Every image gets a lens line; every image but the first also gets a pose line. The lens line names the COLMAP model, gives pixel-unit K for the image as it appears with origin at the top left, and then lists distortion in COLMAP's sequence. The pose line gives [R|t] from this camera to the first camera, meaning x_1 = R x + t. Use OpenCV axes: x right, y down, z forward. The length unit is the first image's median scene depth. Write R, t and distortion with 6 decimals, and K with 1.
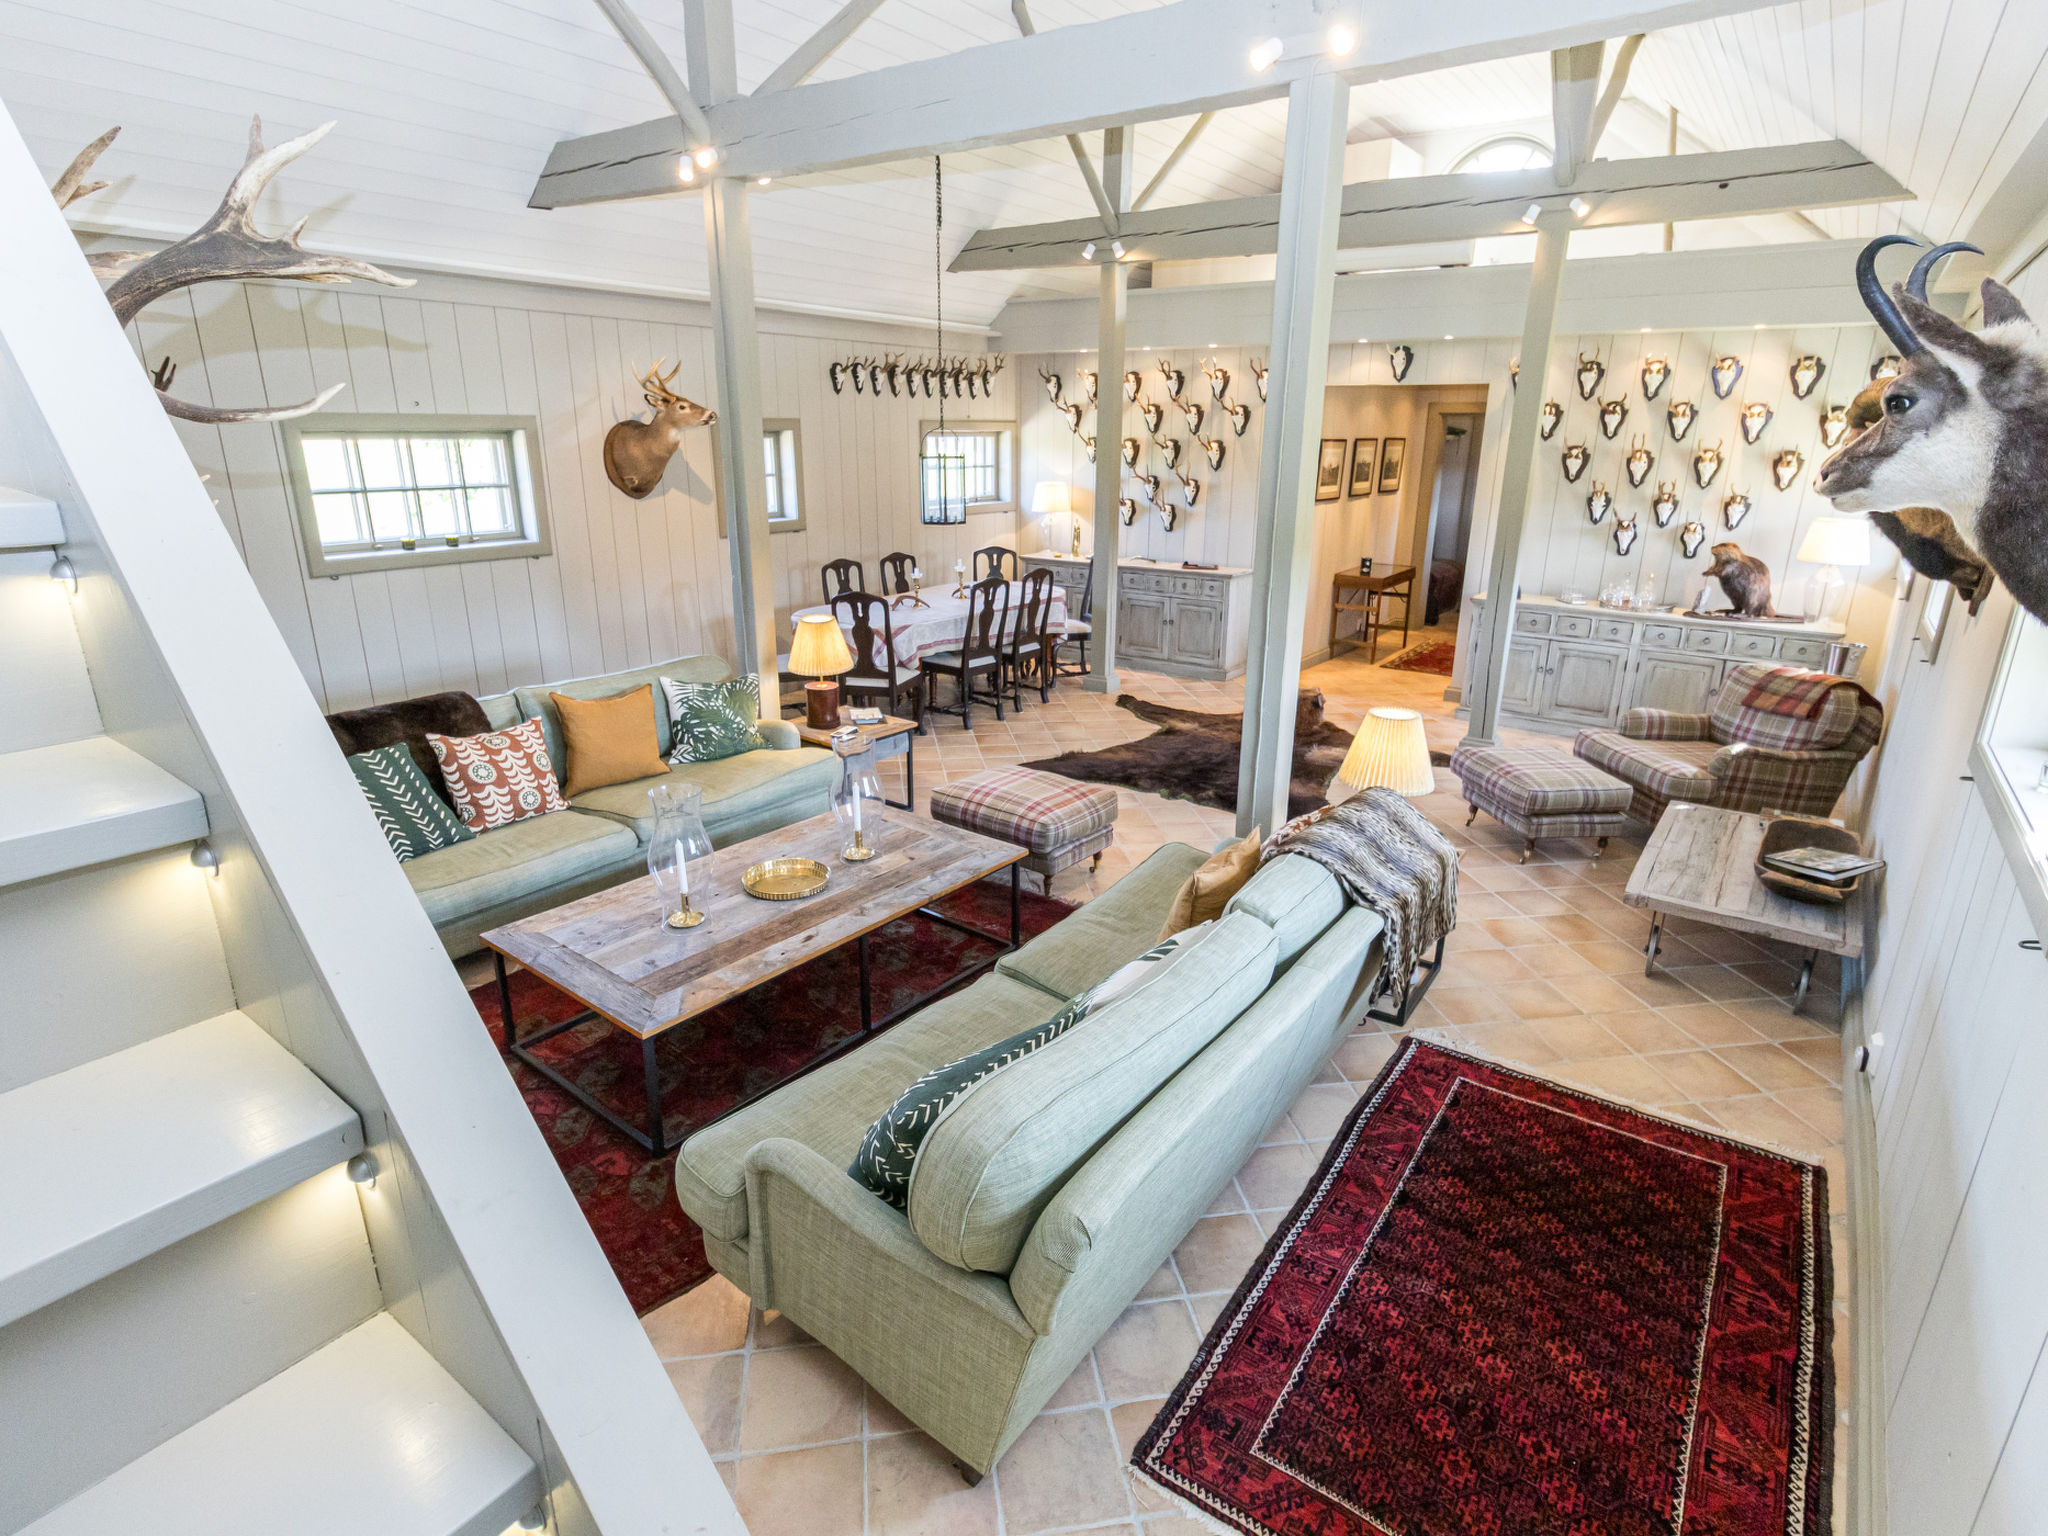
lens RADIAL K [[1051.4, 0, 1045.3], [0, 1051.4, 766.8], [0, 0, 1]] dist [-0.002590, 0.000940]
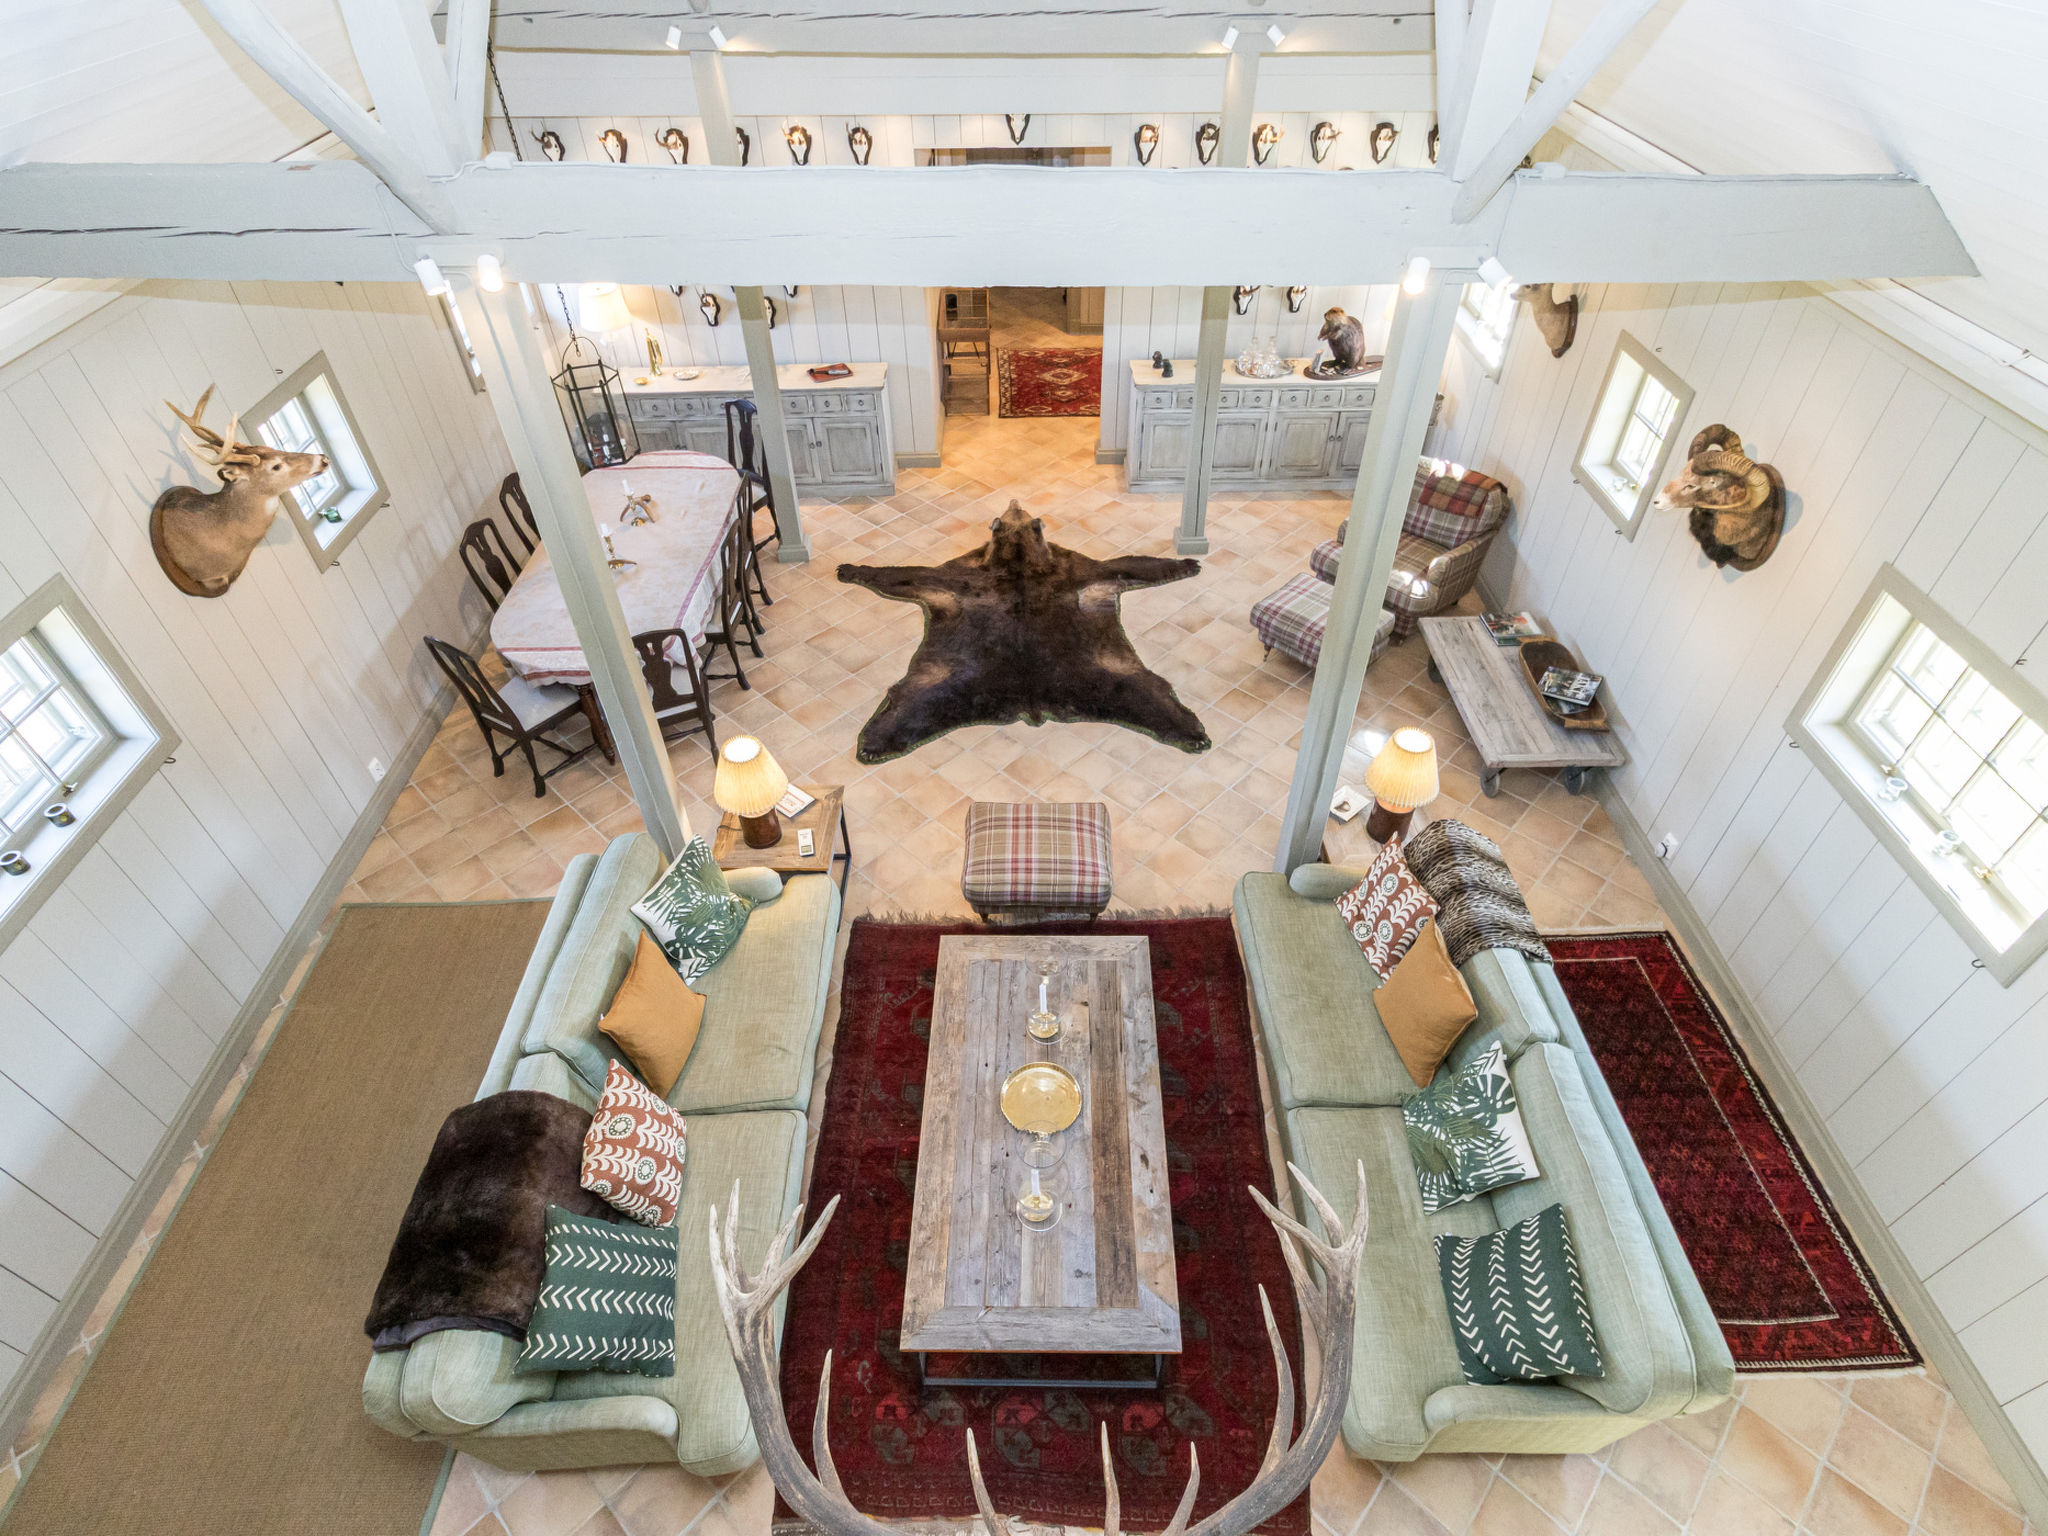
lens RADIAL K [[1051.4, 0, 1045.3], [0, 1051.4, 766.8], [0, 0, 1]] dist [-0.002590, 0.000940]
pose [[0.796706, -0.418722, 0.435812, -0.364348], [0.195492, 0.860884, 0.469747, -0.441530], [-0.571876, -0.289052, 0.767728, 0.176113]]
